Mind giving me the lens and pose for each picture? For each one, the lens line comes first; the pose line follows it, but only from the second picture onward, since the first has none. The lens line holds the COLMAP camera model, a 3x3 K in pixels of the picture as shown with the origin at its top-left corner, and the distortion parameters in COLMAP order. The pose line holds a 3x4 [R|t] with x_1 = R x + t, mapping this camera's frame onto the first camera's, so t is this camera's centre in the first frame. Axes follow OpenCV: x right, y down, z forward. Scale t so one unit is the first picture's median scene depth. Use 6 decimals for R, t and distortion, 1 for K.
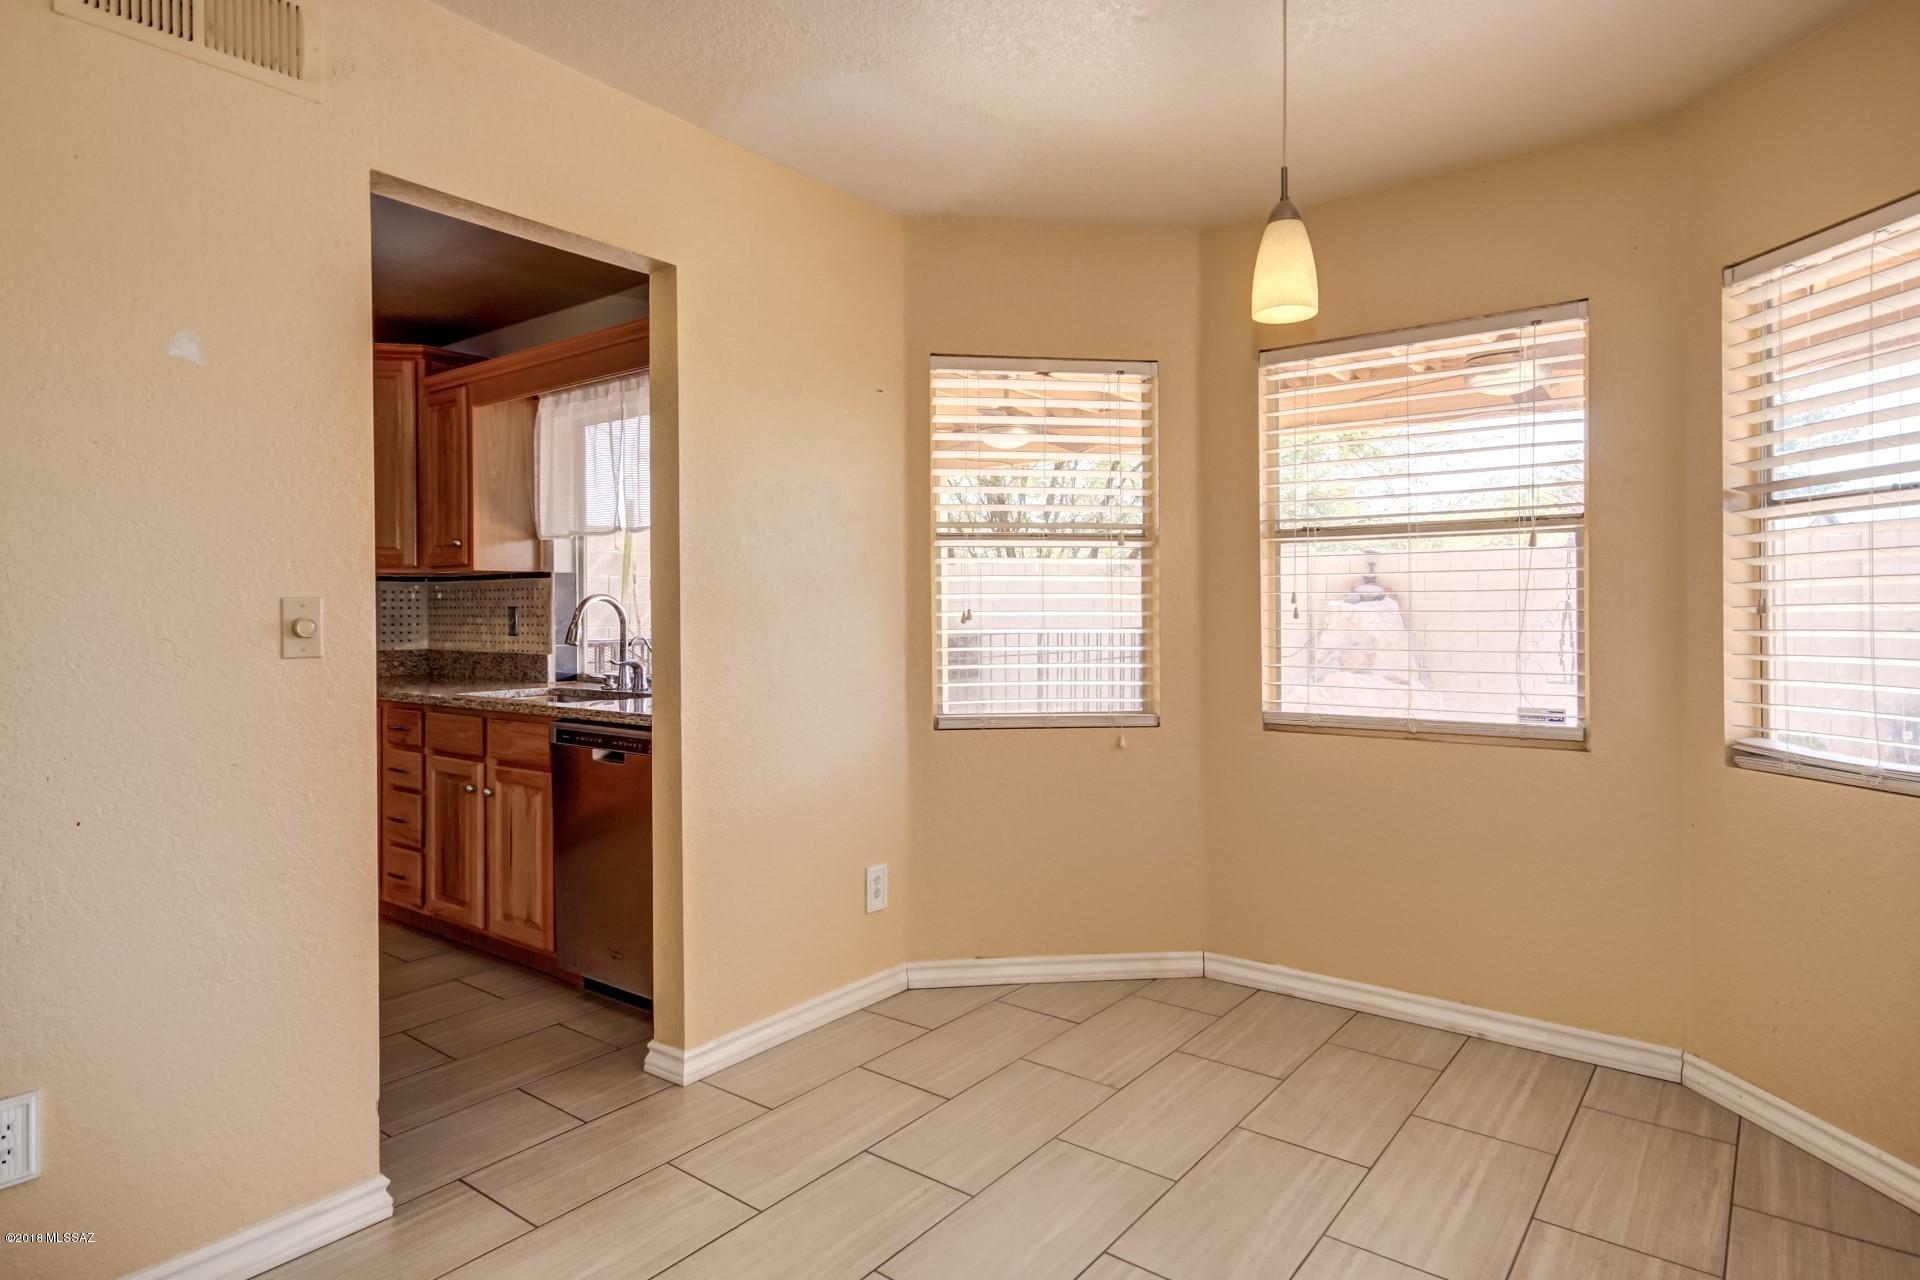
lens RADIAL K [[1058.2, 0, 963.1], [0, 1058.2, 611.8], [0, 0, 1]] dist [0.007770, 0.002146]
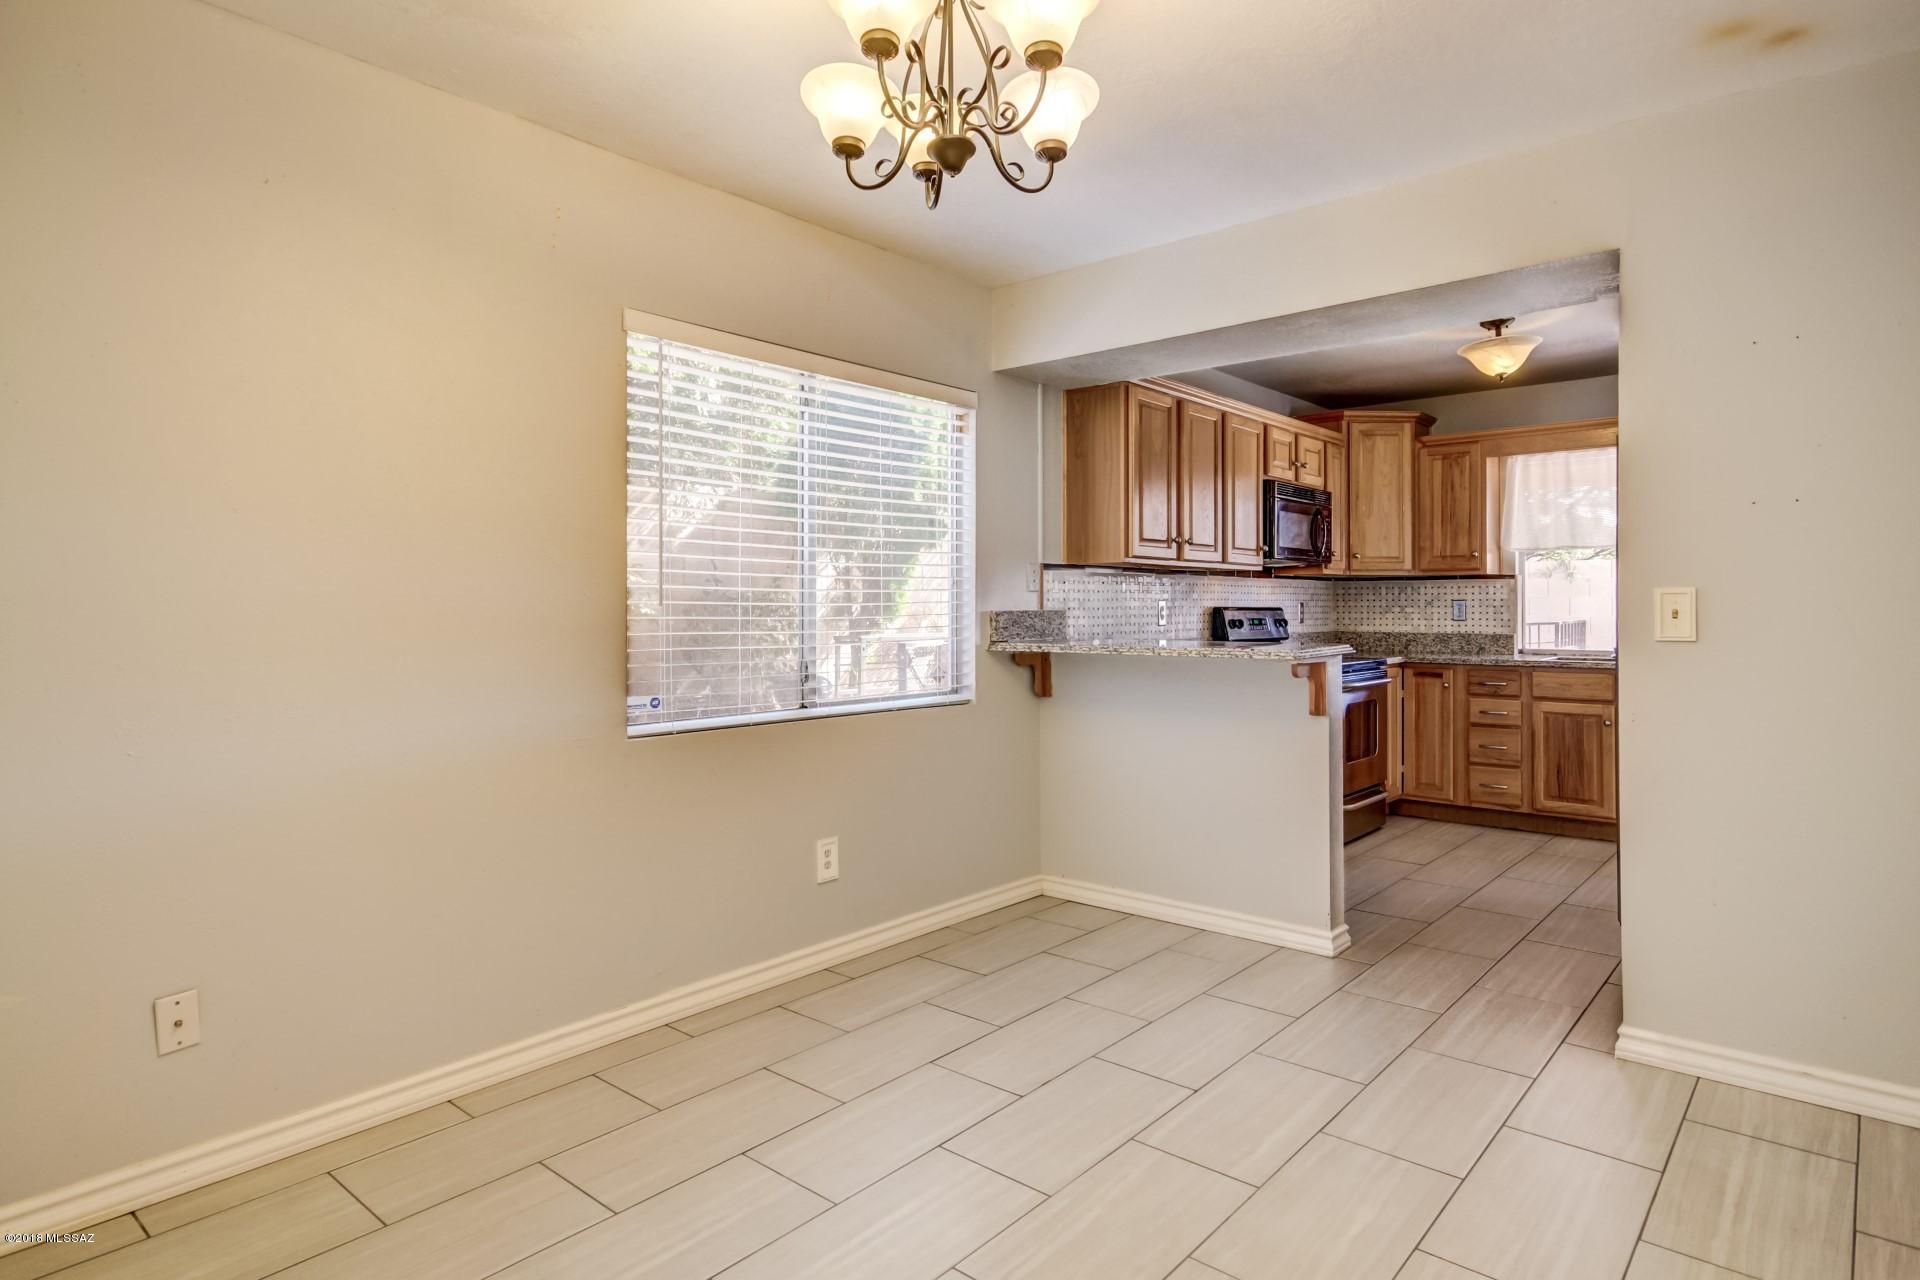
lens RADIAL K [[1058.2, 0, 952.6], [0, 1058.2, 603.4], [0, 0, 1]] dist [0.007770, 0.002146]
pose [[0.998271, 0.002311, -0.058738, -0.994881], [-0.002571, 0.999987, -0.004341, 0.007546], [0.058727, 0.004485, 0.998264, -0.400079]]
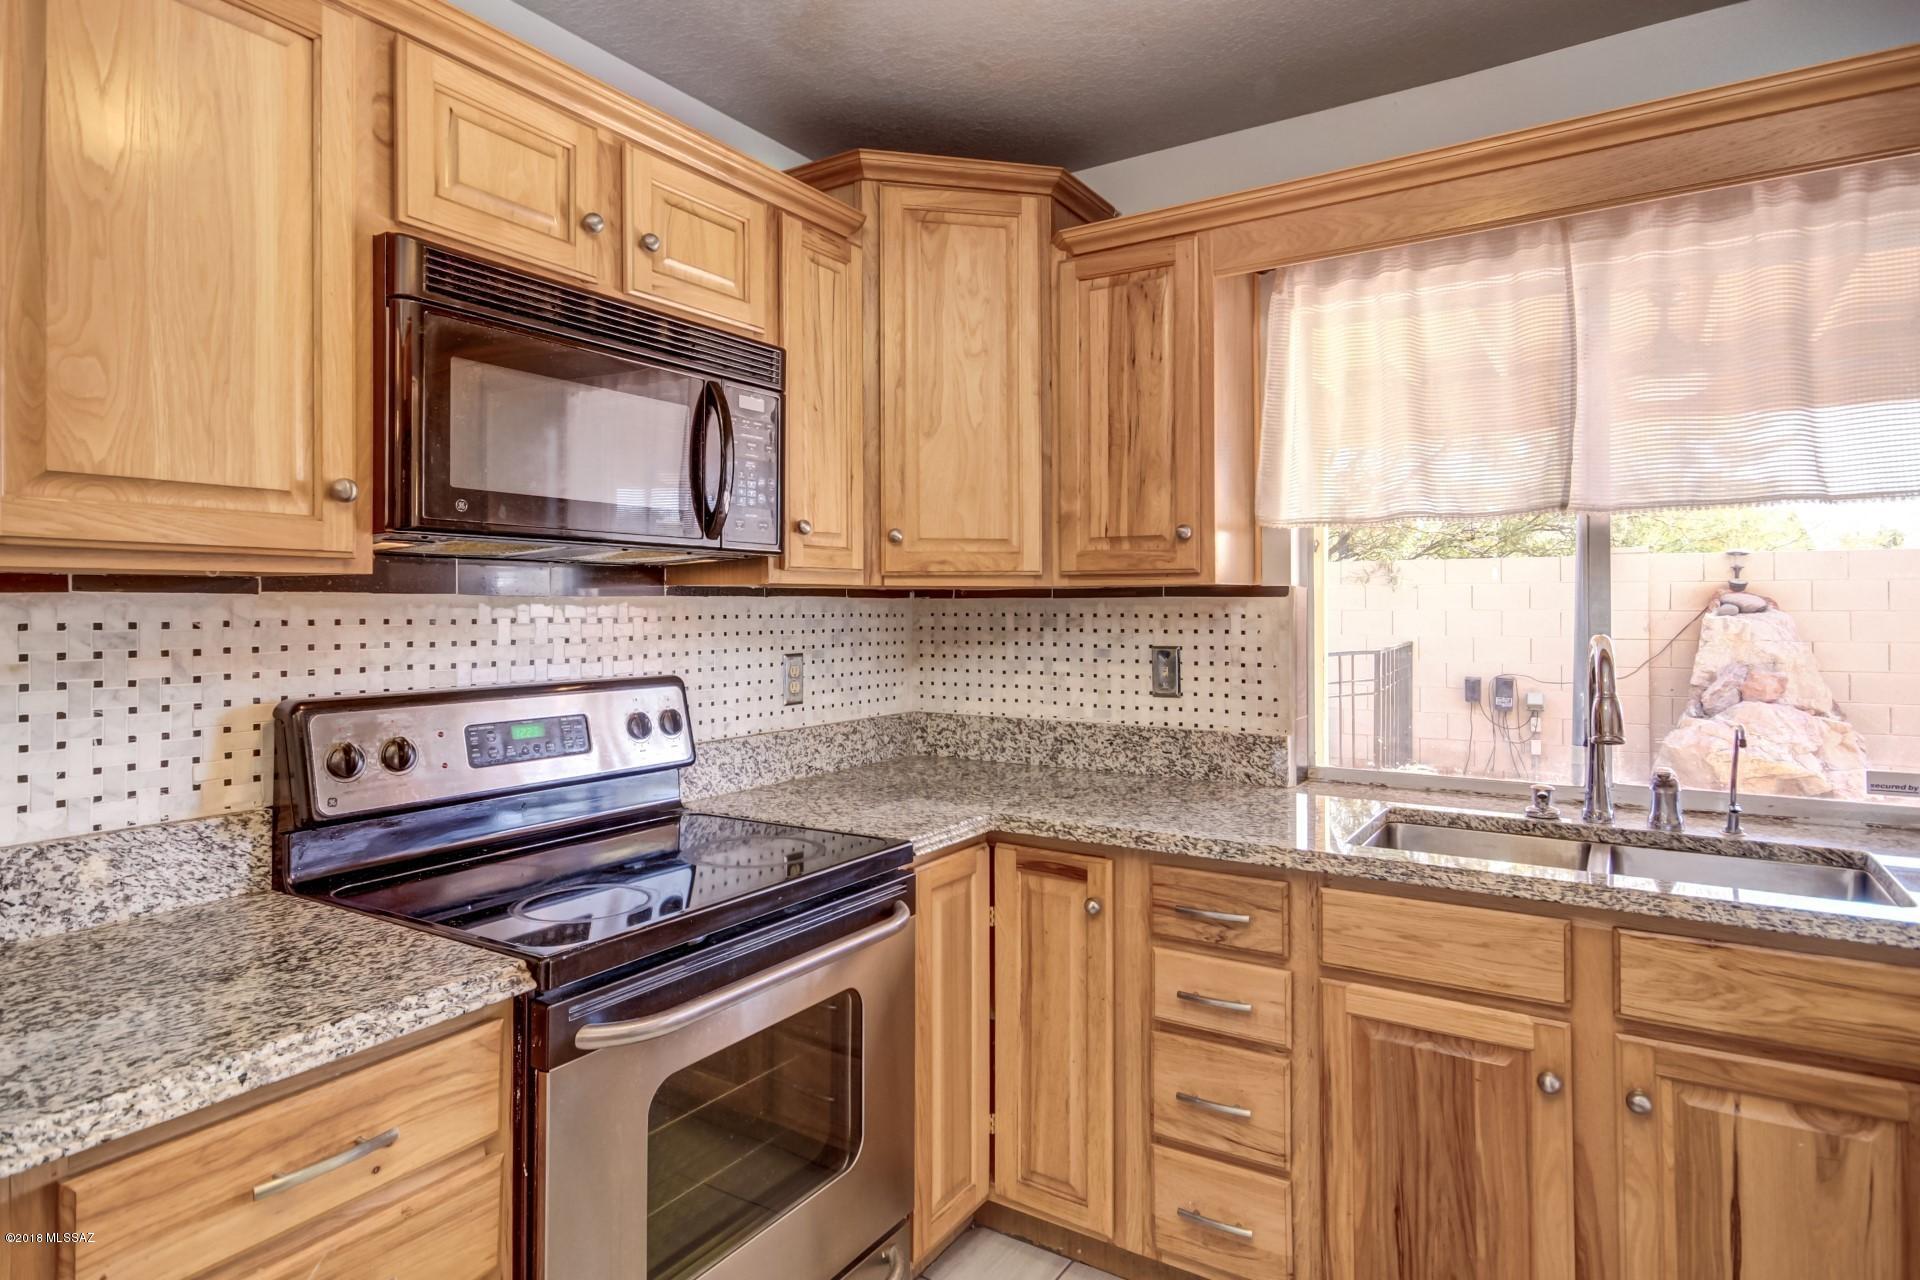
lens RADIAL K [[1058.2, 0, 957.3], [0, 1058.2, 602.1], [0, 0, 1]] dist [0.007770, 0.002146]
pose [[0.996368, 0.002437, 0.085121, -0.583151], [-0.001926, 0.999980, -0.006076, -0.024532], [-0.085134, 0.005890, 0.996352, 0.447535]]
